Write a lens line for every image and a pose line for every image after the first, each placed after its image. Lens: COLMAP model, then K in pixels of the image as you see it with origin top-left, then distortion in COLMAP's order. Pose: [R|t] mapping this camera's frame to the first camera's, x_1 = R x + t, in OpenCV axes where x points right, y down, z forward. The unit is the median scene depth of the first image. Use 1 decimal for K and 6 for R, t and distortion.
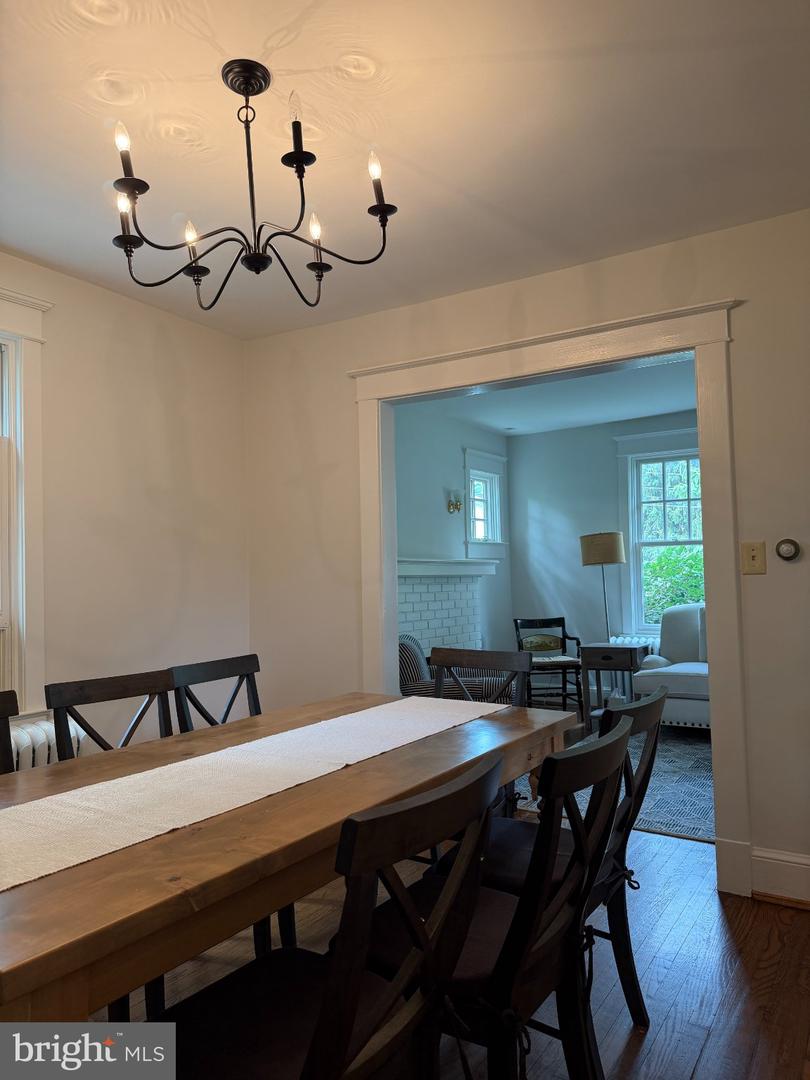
lens RADIAL K [[757.0, 0, 399.7], [0, 757.0, 554.8], [0, 0, 1]] dist [0.173659, -0.334194]
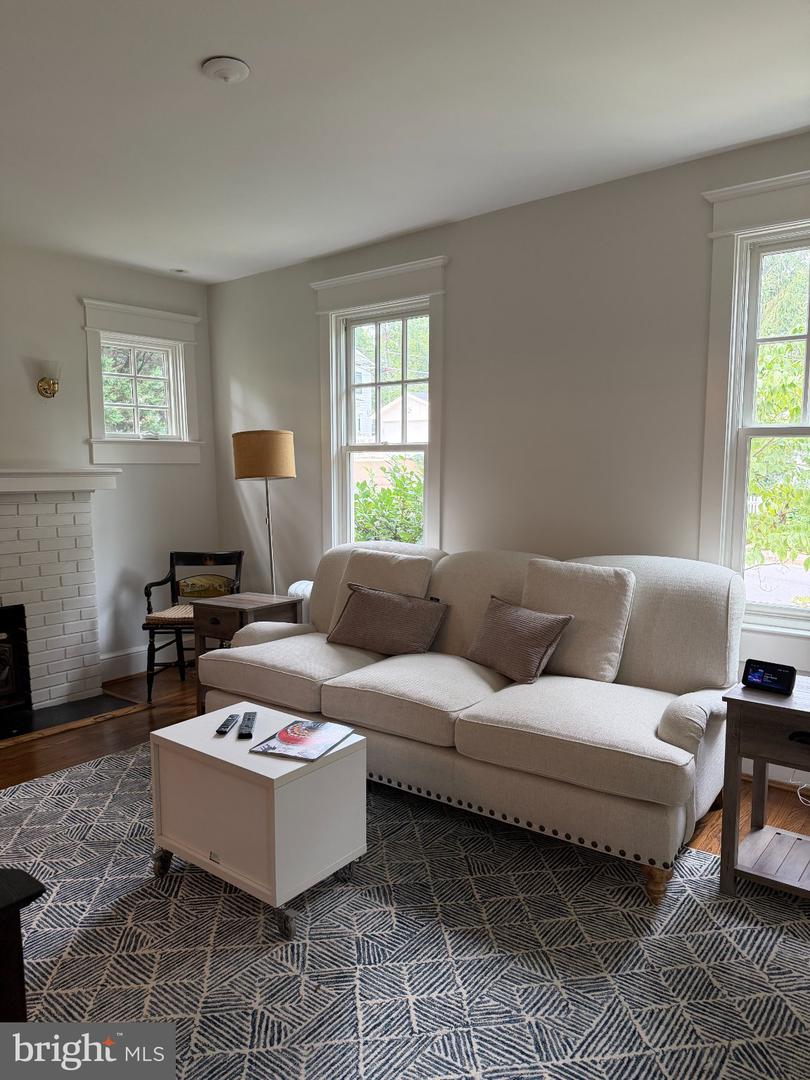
lens RADIAL K [[757.0, 0, 399.7], [0, 757.0, 554.8], [0, 0, 1]] dist [0.173659, -0.334194]
pose [[0.994302, 0.025631, -0.103476, 0.435779], [-0.010929, 0.990060, 0.140223, -0.015285], [0.106042, -0.138293, 0.984698, 0.326766]]
